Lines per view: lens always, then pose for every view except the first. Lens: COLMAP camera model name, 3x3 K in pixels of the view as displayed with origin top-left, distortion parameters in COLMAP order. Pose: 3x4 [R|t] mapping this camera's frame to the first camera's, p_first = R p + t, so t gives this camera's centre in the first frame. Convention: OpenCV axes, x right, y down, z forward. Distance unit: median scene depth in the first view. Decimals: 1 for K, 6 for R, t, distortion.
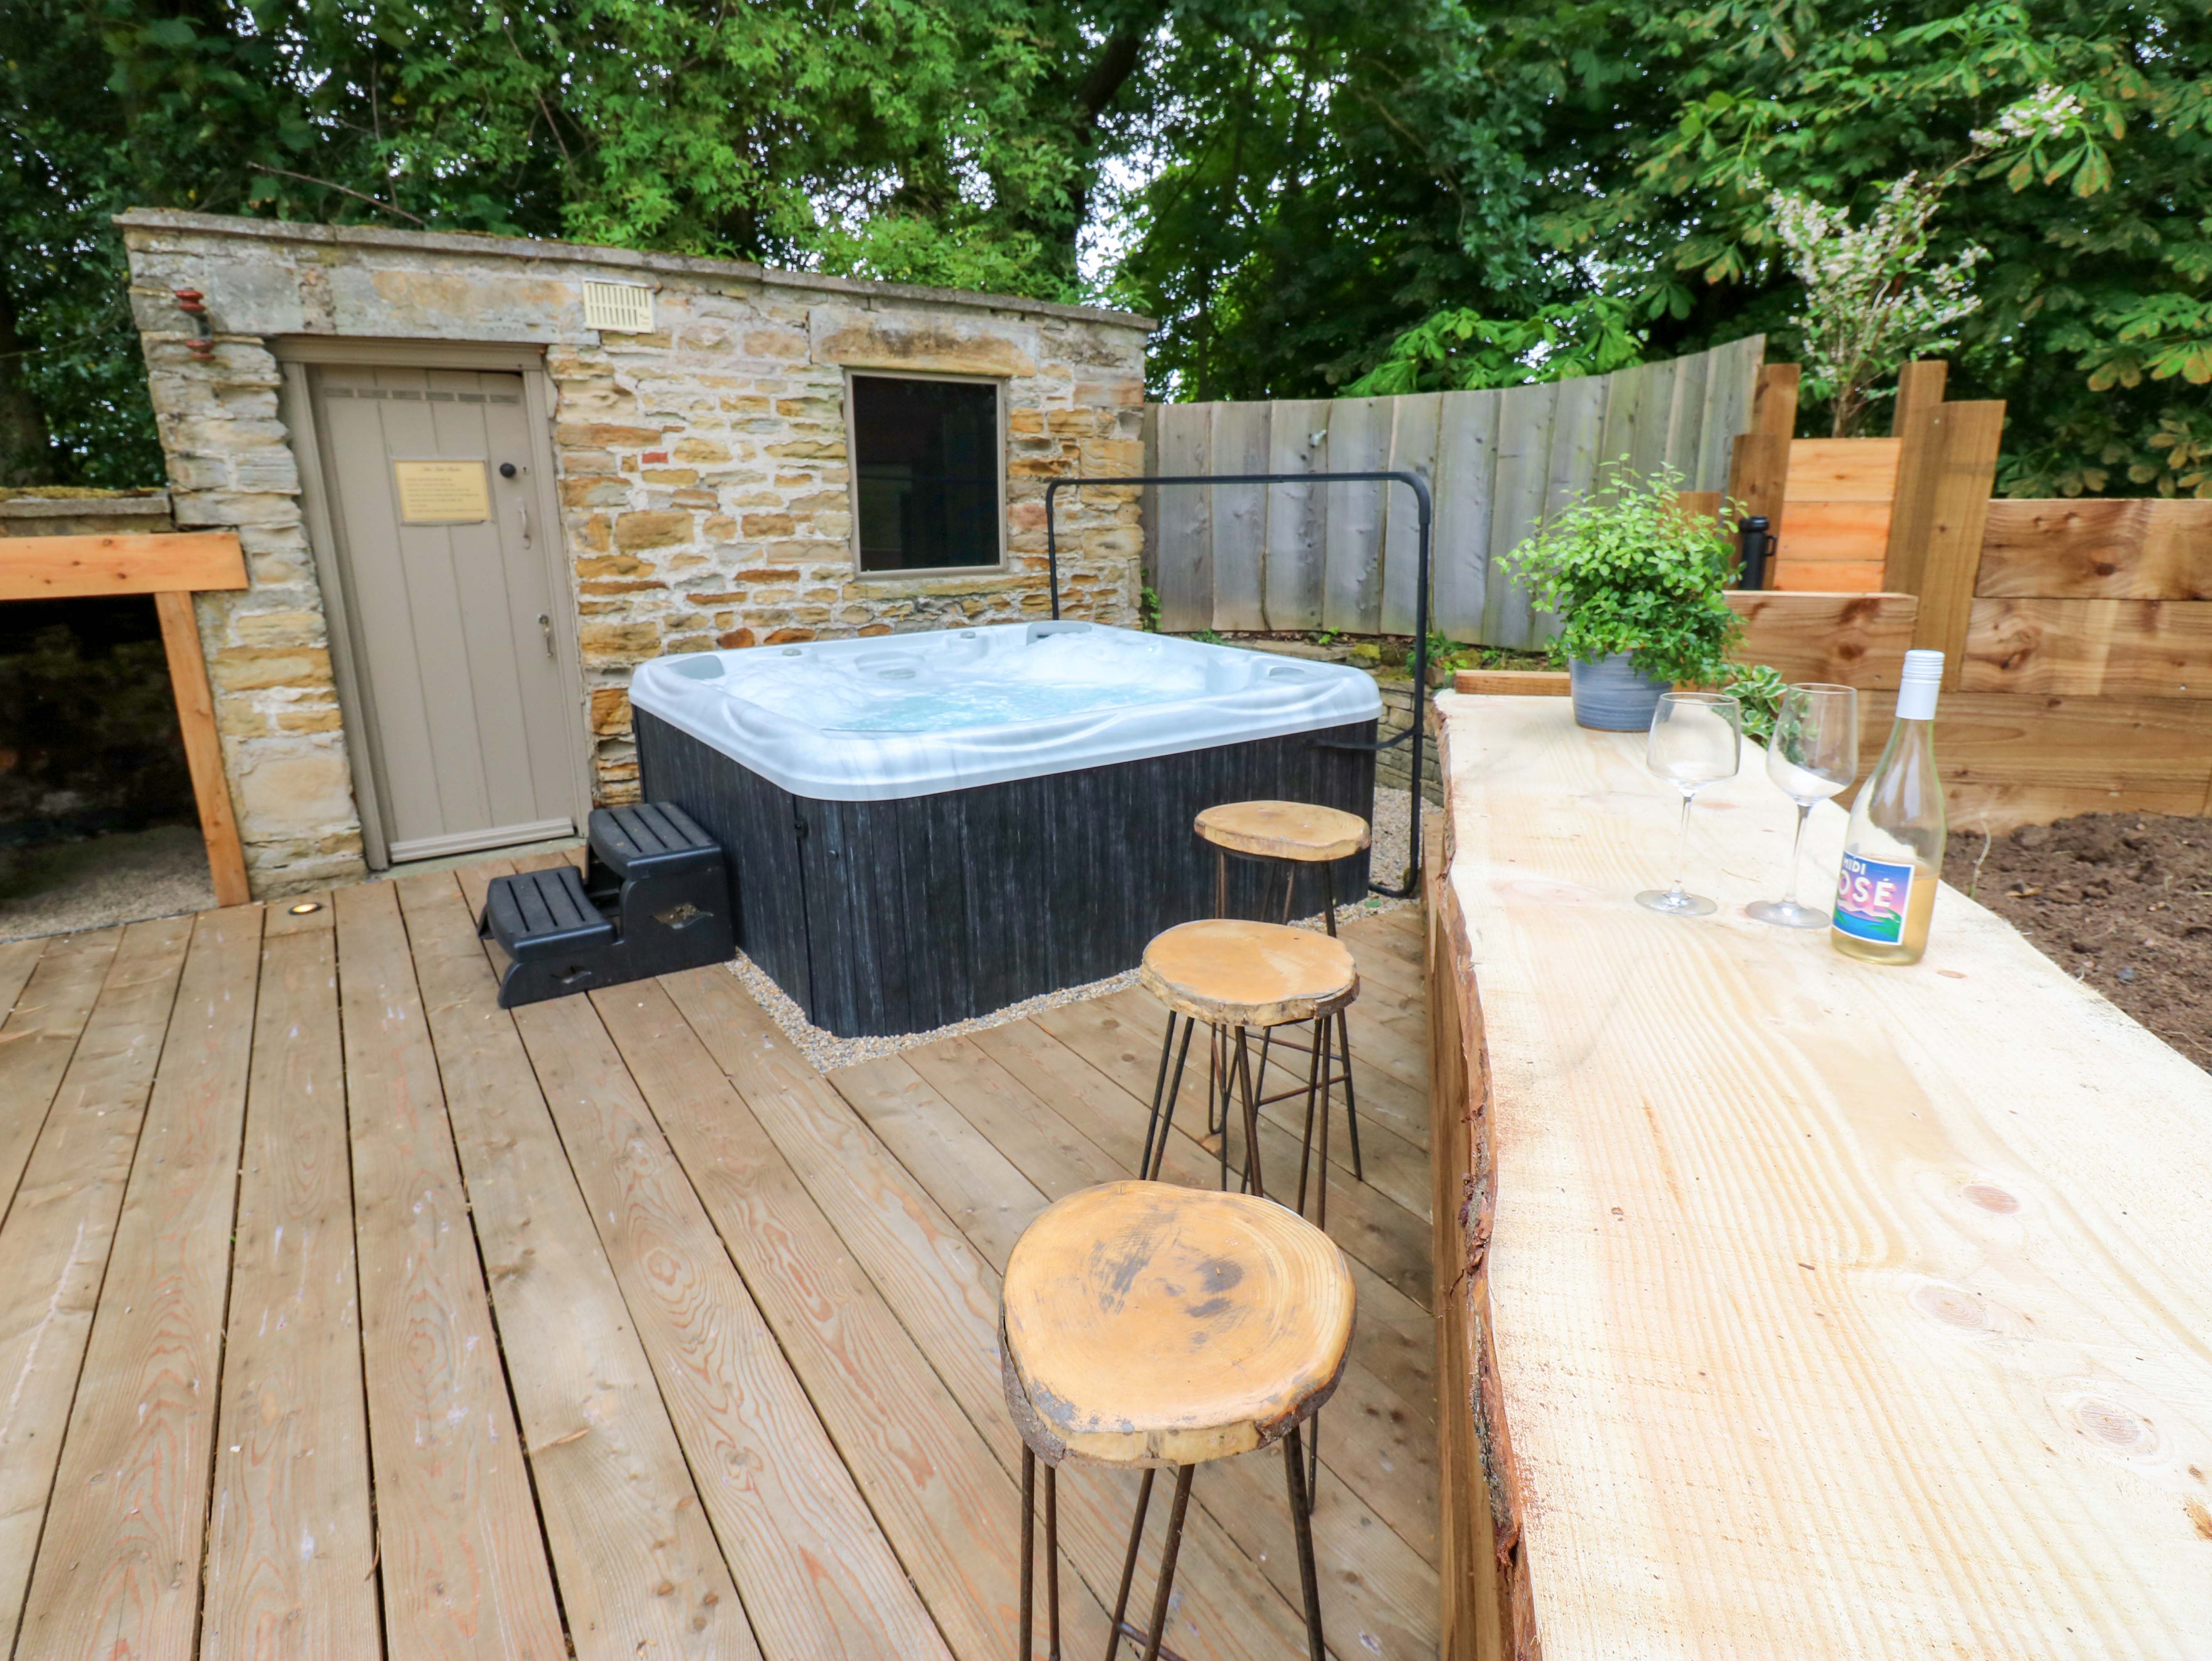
lens RADIAL K [[1151.1, 0, 1119.7], [0, 1151.1, 803.6], [0, 0, 1]] dist [0.004810, -0.016880]
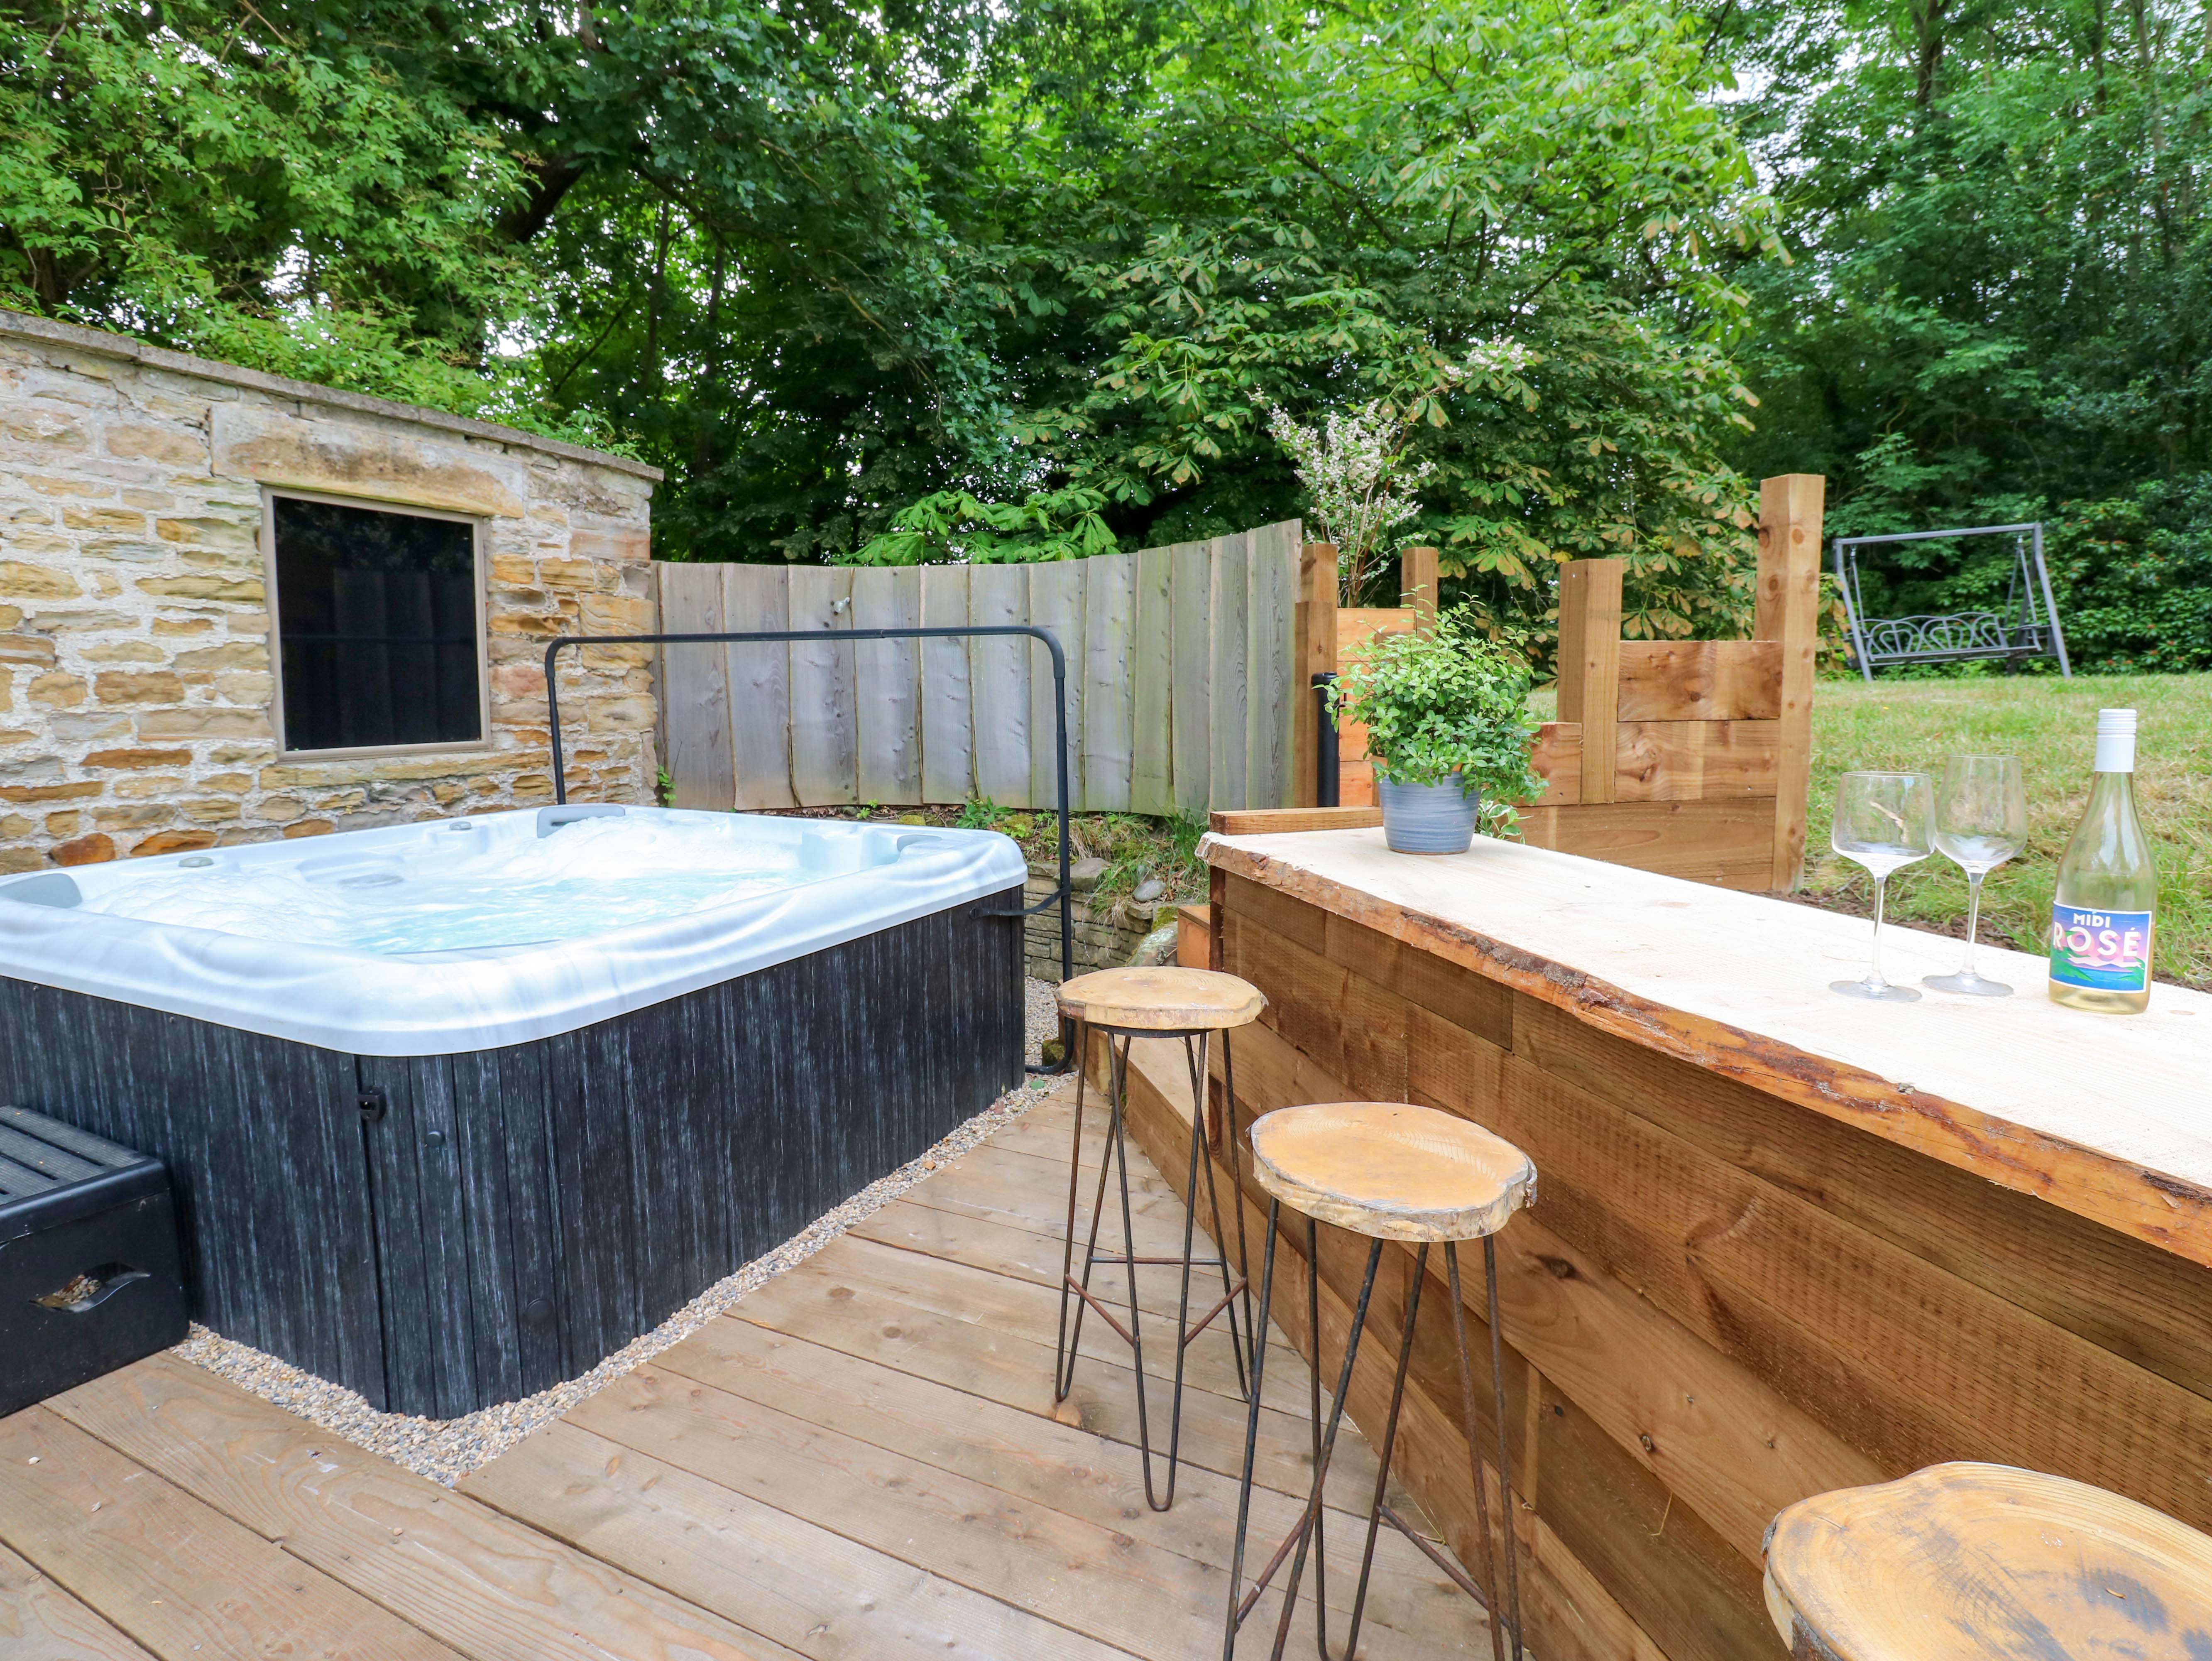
lens RADIAL K [[1151.1, 0, 1119.7], [0, 1151.1, 803.6], [0, 0, 1]] dist [0.004810, -0.016880]
pose [[0.866411, -0.048561, 0.496965, -0.139039], [0.127725, 0.983702, -0.126553, -0.006813], [-0.482720, 0.173122, 0.858493, 0.123173]]
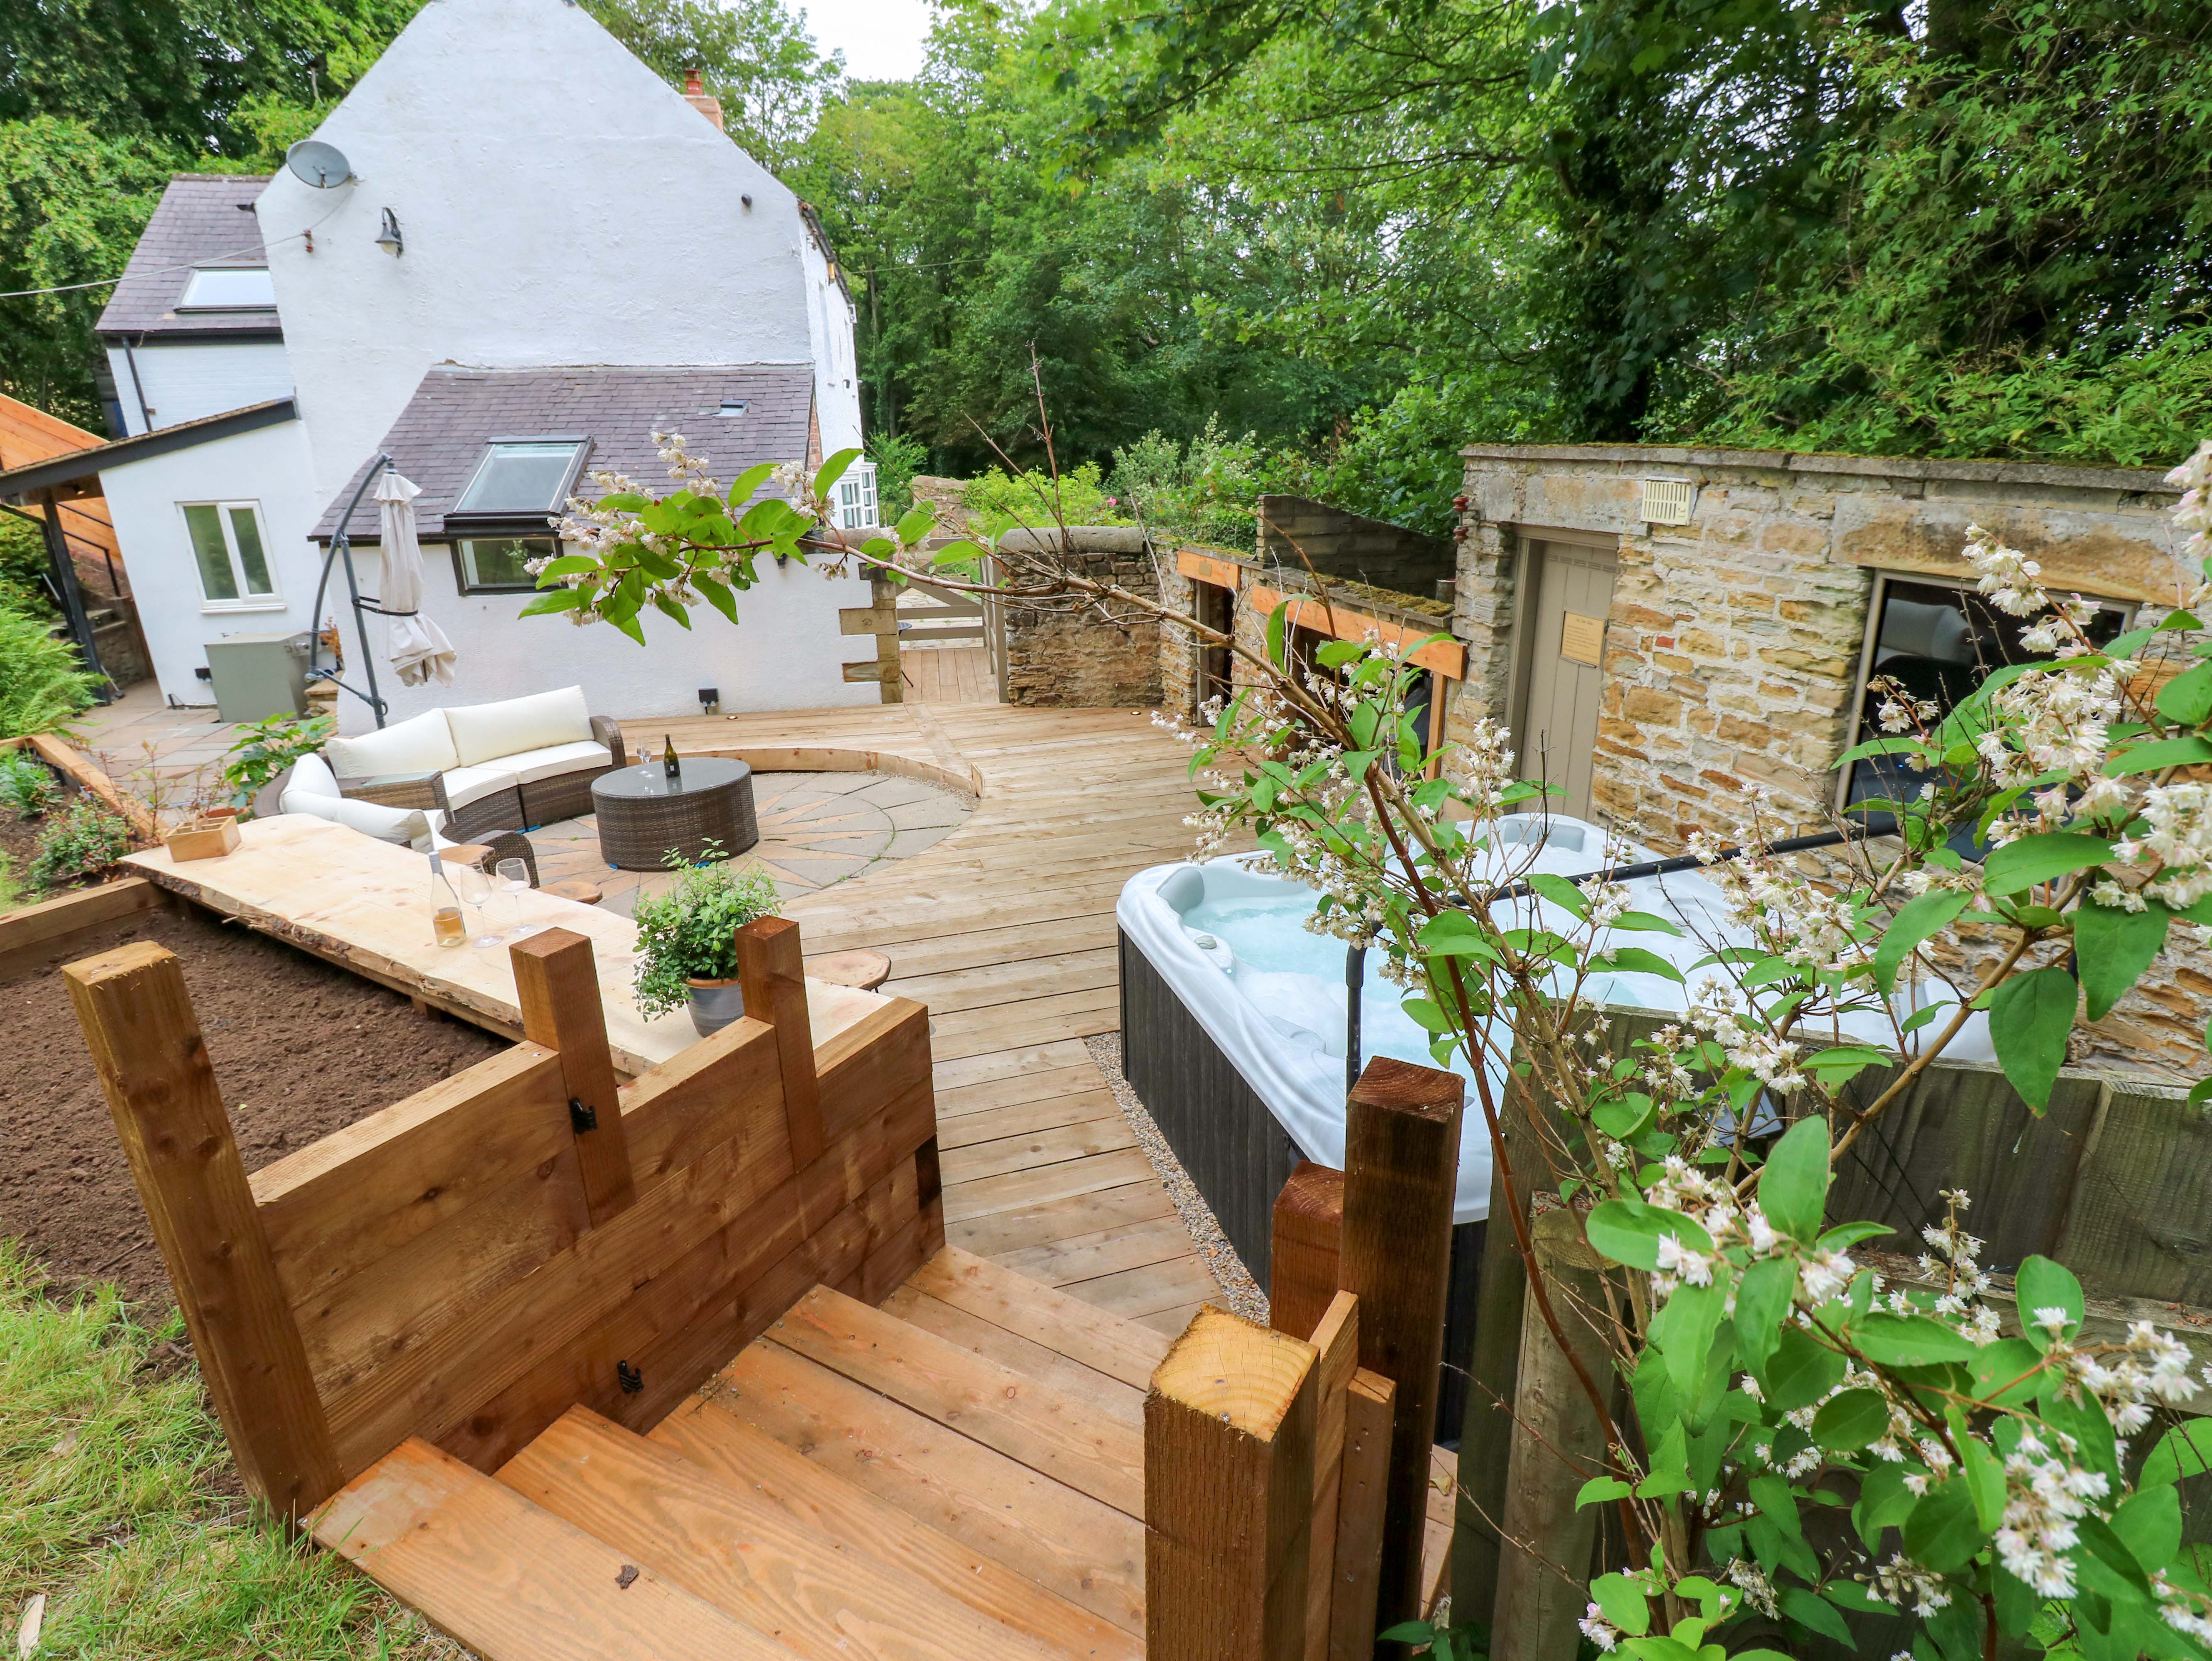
lens RADIAL K [[1144.9, 0, 1118.7], [0, 1144.9, 821.8], [0, 0, 1]] dist [0.001115, -0.010767]
pose [[-0.291997, 0.325253, -0.899416, 0.668011], [-0.232325, 0.888111, 0.396590, -0.424675], [0.927773, 0.324760, -0.183762, 0.744754]]
